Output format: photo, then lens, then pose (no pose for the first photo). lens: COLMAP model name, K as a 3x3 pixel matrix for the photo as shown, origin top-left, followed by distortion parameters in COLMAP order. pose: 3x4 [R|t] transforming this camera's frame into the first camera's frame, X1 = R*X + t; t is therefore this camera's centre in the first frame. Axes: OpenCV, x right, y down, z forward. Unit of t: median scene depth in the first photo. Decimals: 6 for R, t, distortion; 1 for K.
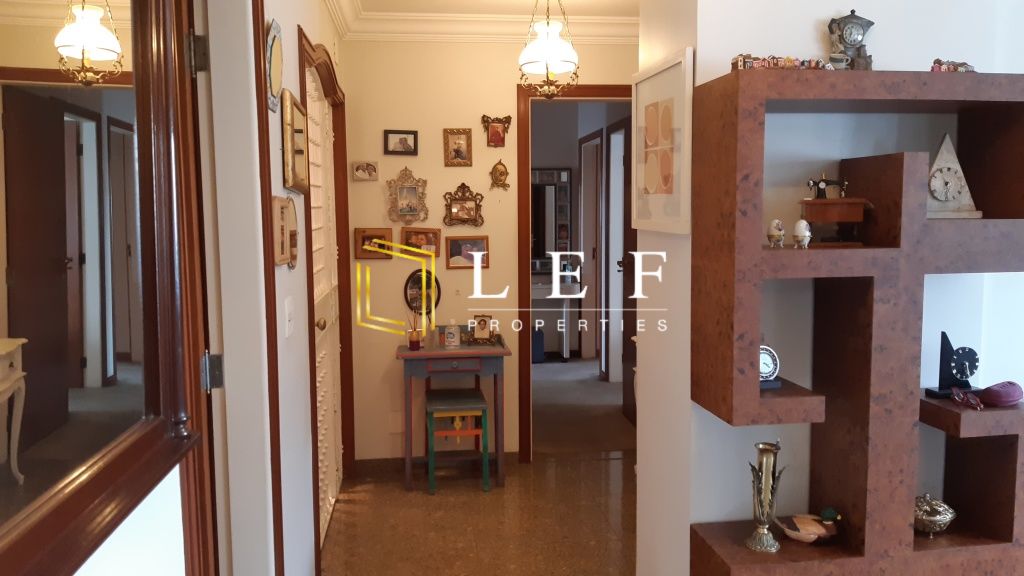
lens RADIAL K [[806.7, 0, 512.0], [0, 806.7, 288.0], [0, 0, 1]] dist [0.068142, -0.173236]
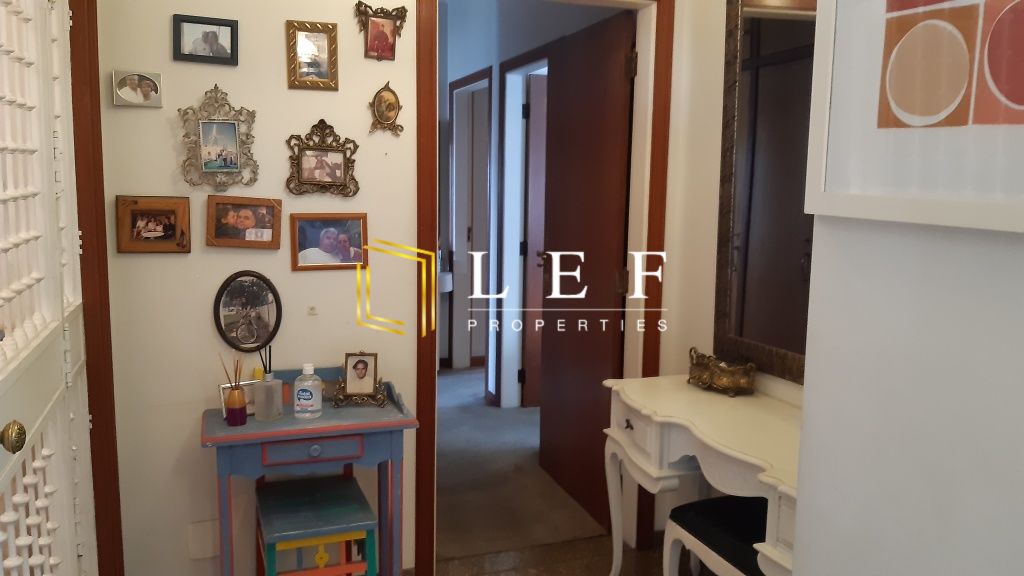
lens RADIAL K [[806.7, 0, 512.0], [0, 806.7, 288.0], [0, 0, 1]] dist [0.068142, -0.173236]
pose [[0.973139, -0.004643, 0.230173, -0.062356], [-0.003627, 0.999363, 0.035494, -0.032100], [-0.230191, -0.035375, 0.972502, 0.408518]]
